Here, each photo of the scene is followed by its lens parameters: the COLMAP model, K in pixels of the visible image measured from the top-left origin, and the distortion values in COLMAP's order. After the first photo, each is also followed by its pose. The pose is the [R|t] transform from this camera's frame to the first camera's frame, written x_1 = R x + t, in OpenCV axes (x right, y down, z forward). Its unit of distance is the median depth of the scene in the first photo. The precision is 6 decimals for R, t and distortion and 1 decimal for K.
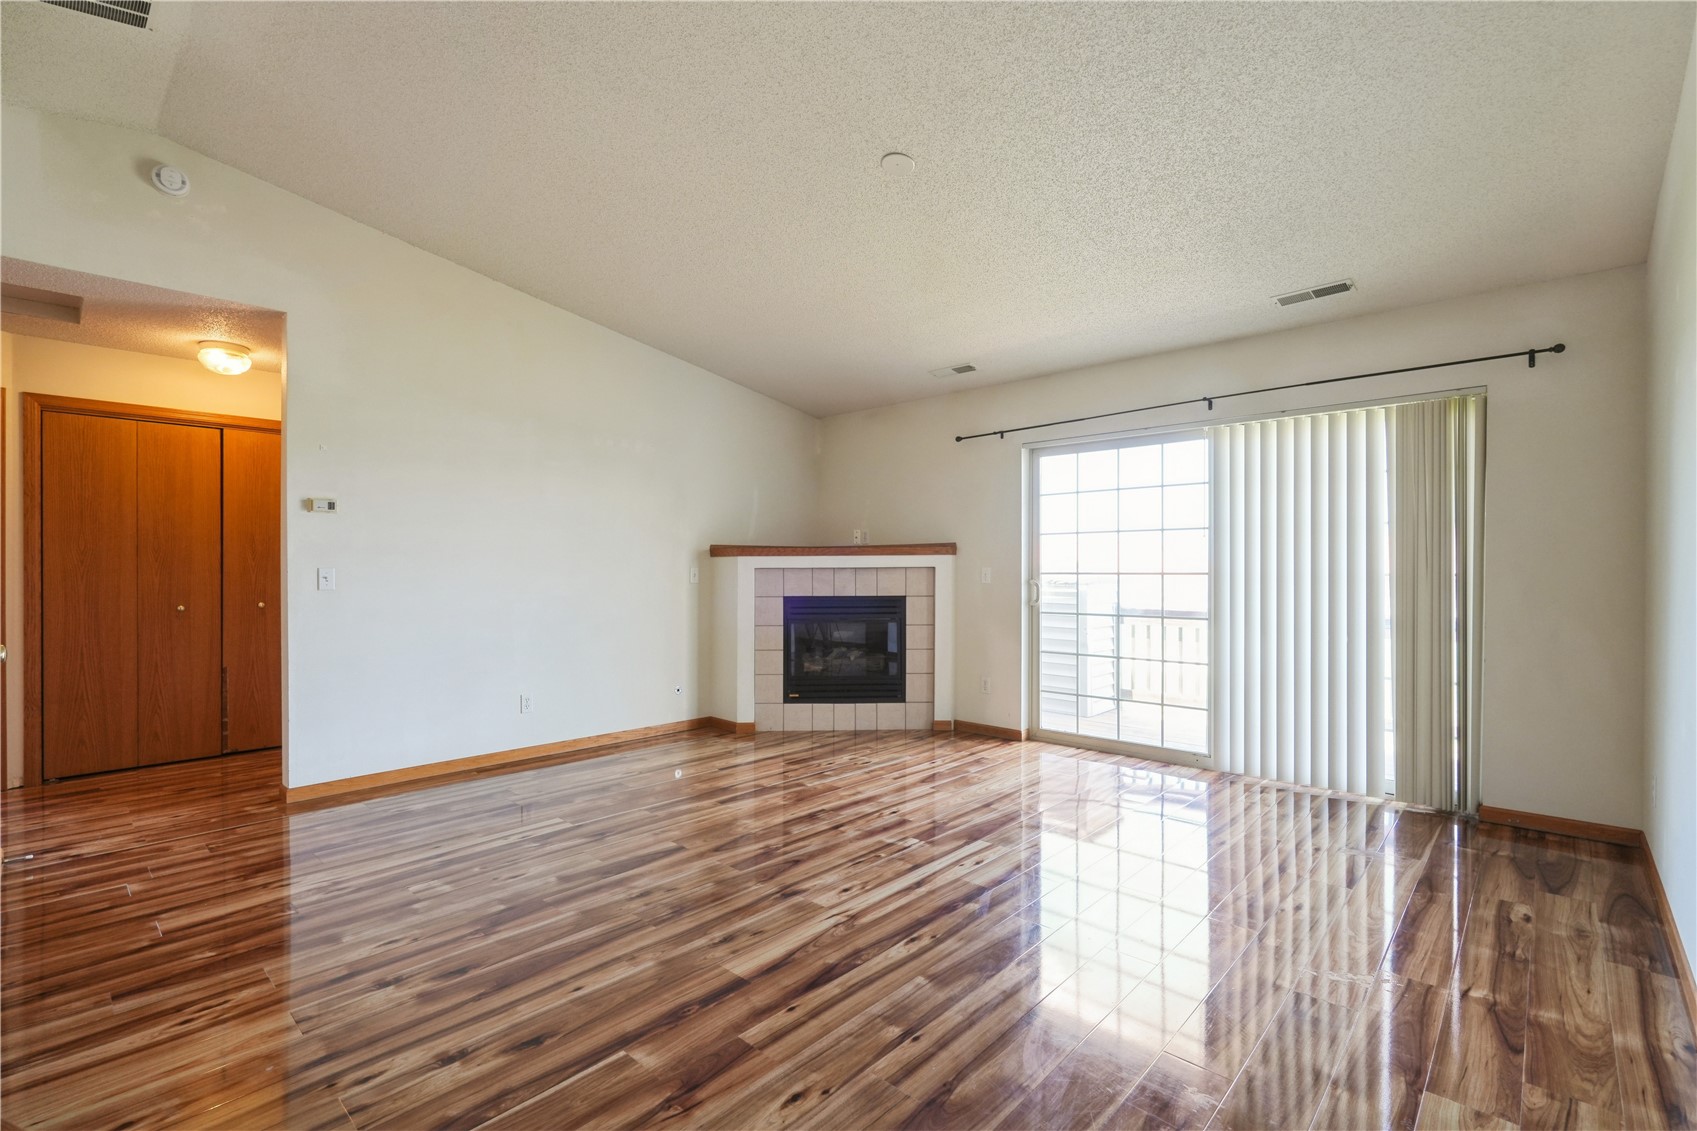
lens RADIAL K [[765.9, 0, 848.8], [0, 765.9, 564.2], [0, 0, 1]] dist [-0.004840, 0.002923]
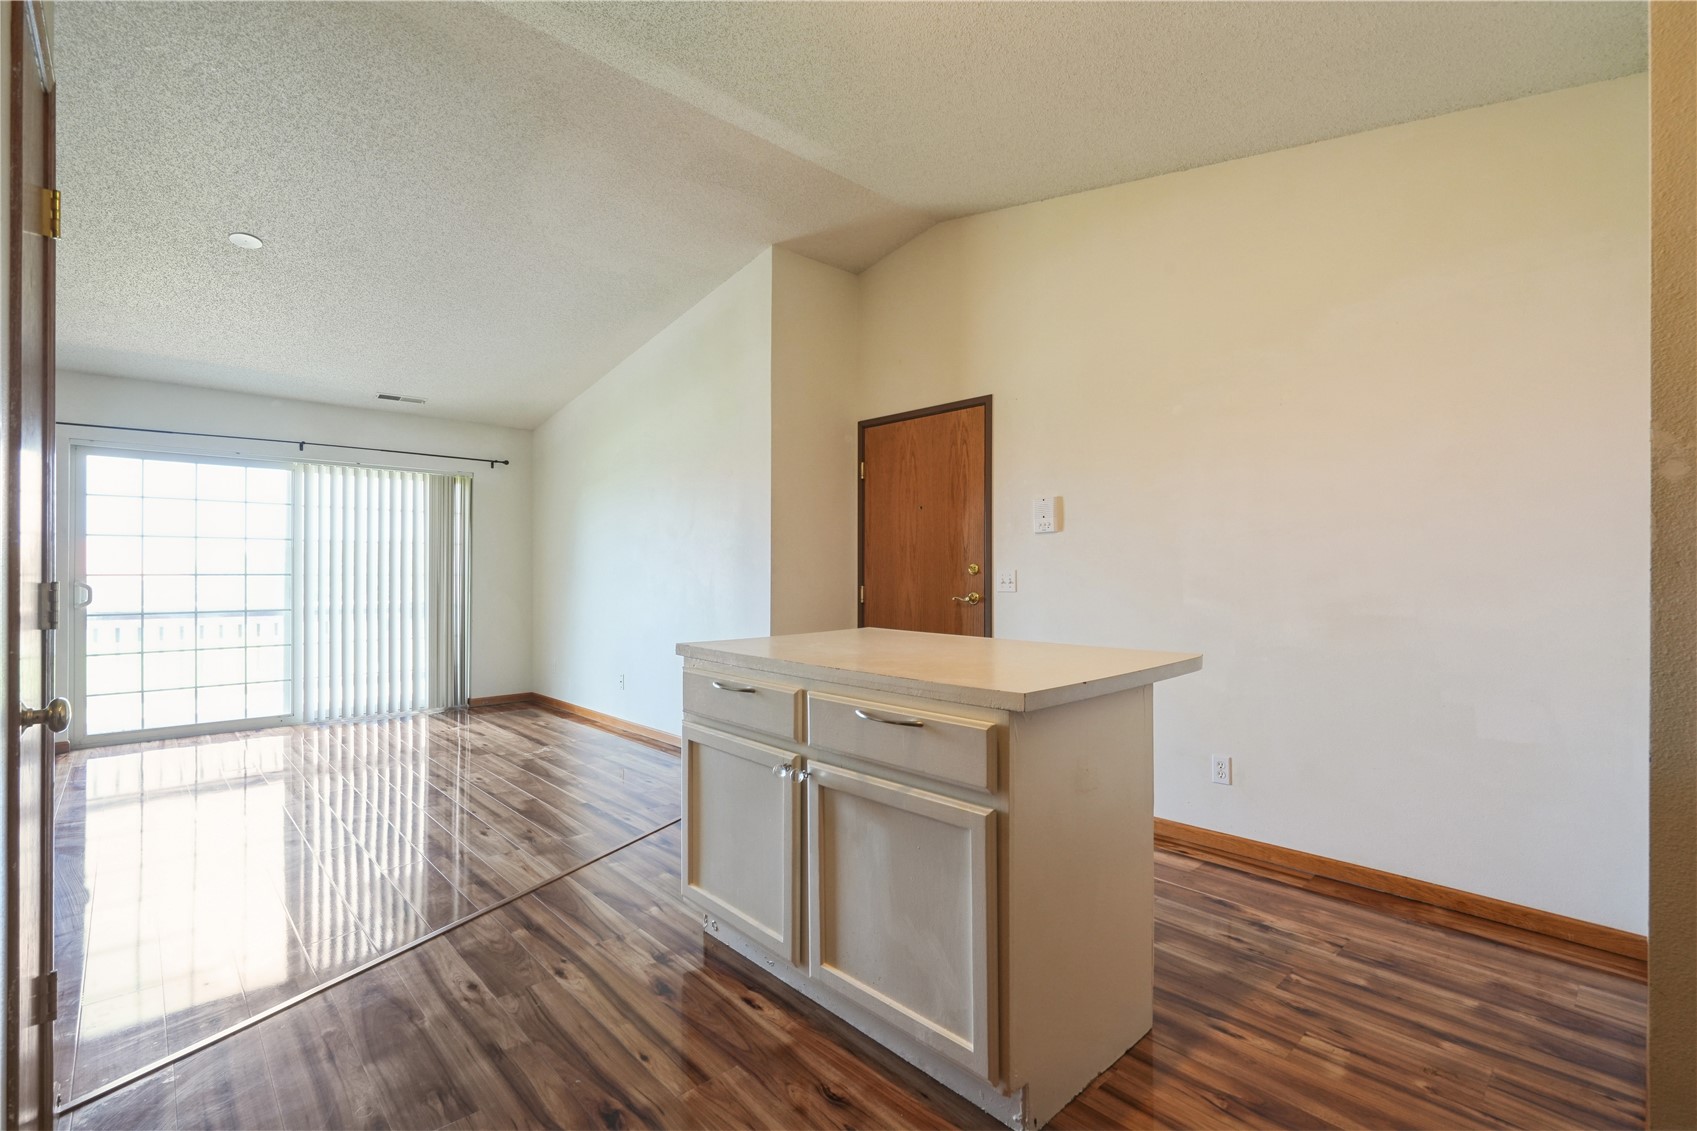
lens RADIAL K [[765.9, 0, 856.9], [0, 765.9, 576.3], [0, 0, 1]] dist [-0.004840, 0.002923]
pose [[0.060468, -0.003830, 0.998163, -0.927401], [-0.008406, 0.999955, 0.004347, 0.000749], [-0.998135, -0.008653, 0.060433, -0.045756]]
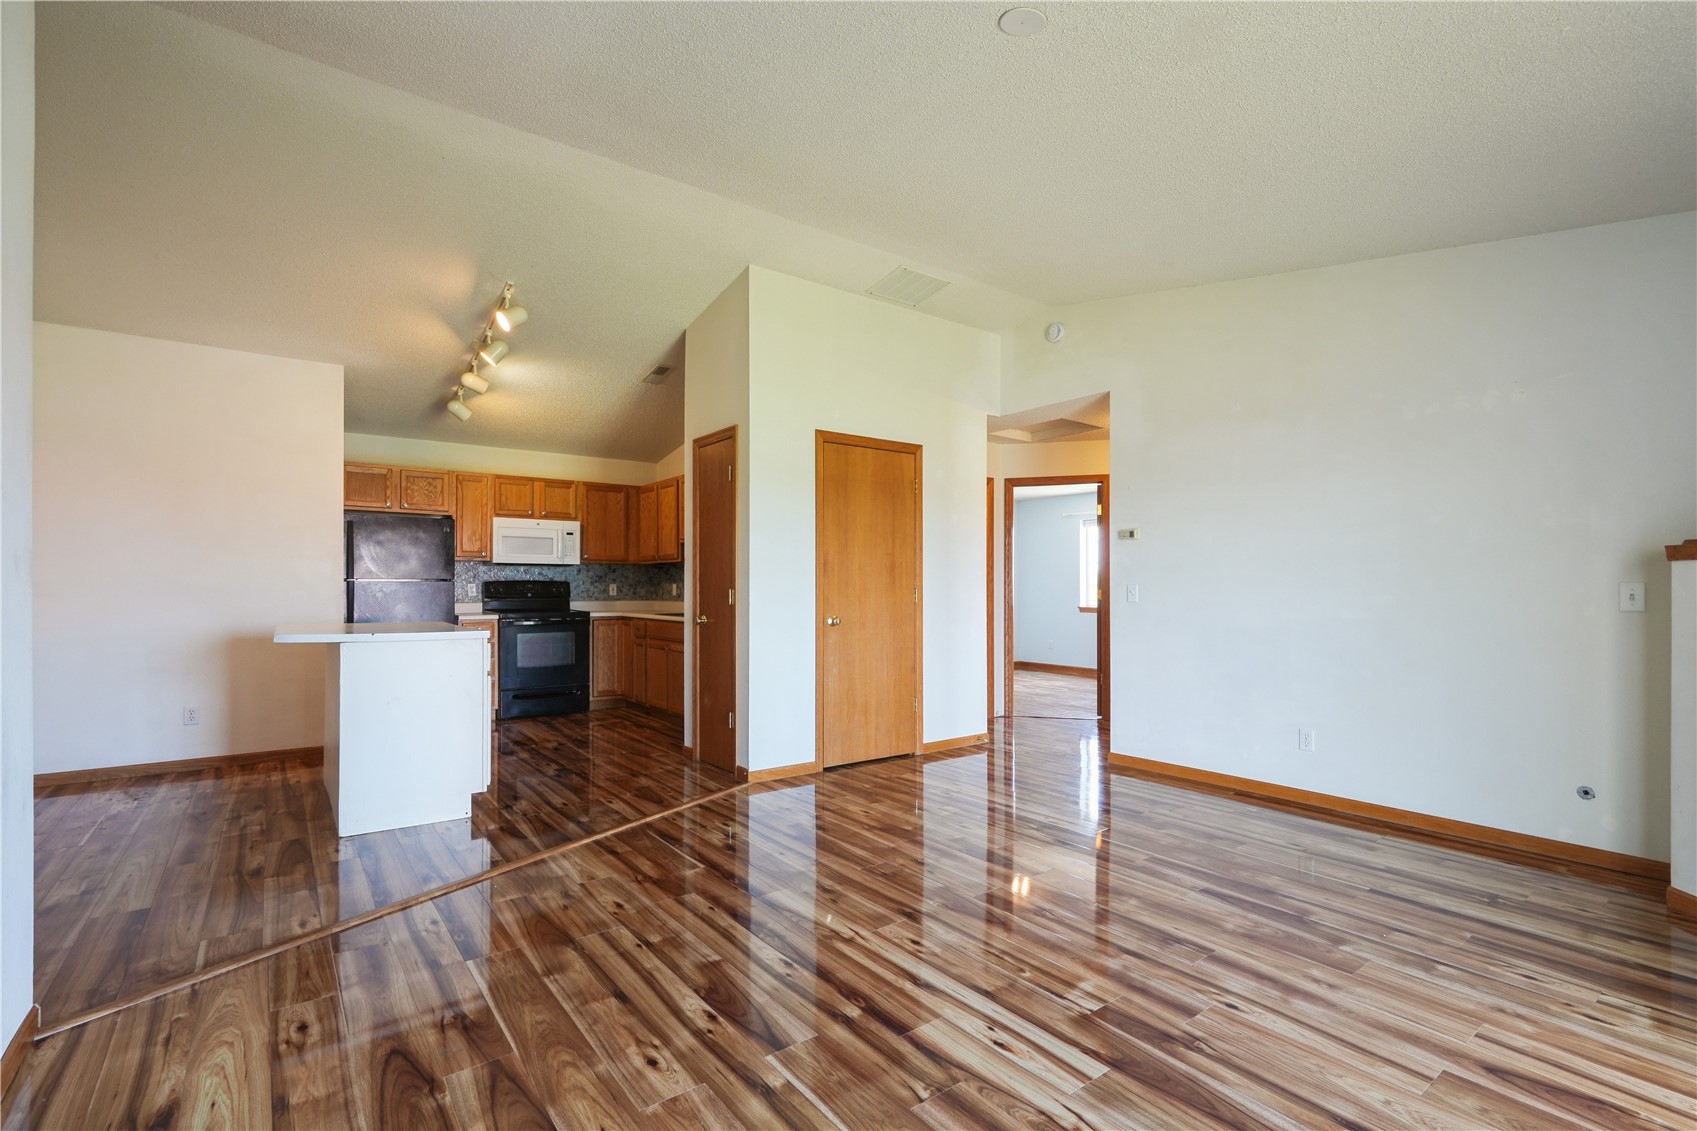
lens RADIAL K [[765.9, 0, 846.0], [0, 765.9, 550.9], [0, 0, 1]] dist [-0.004840, 0.002923]
pose [[-0.170586, -0.044287, -0.984347, 0.690031], [0.005058, 0.998937, -0.045820, 0.005545], [0.985330, -0.012795, -0.170180, 0.813045]]
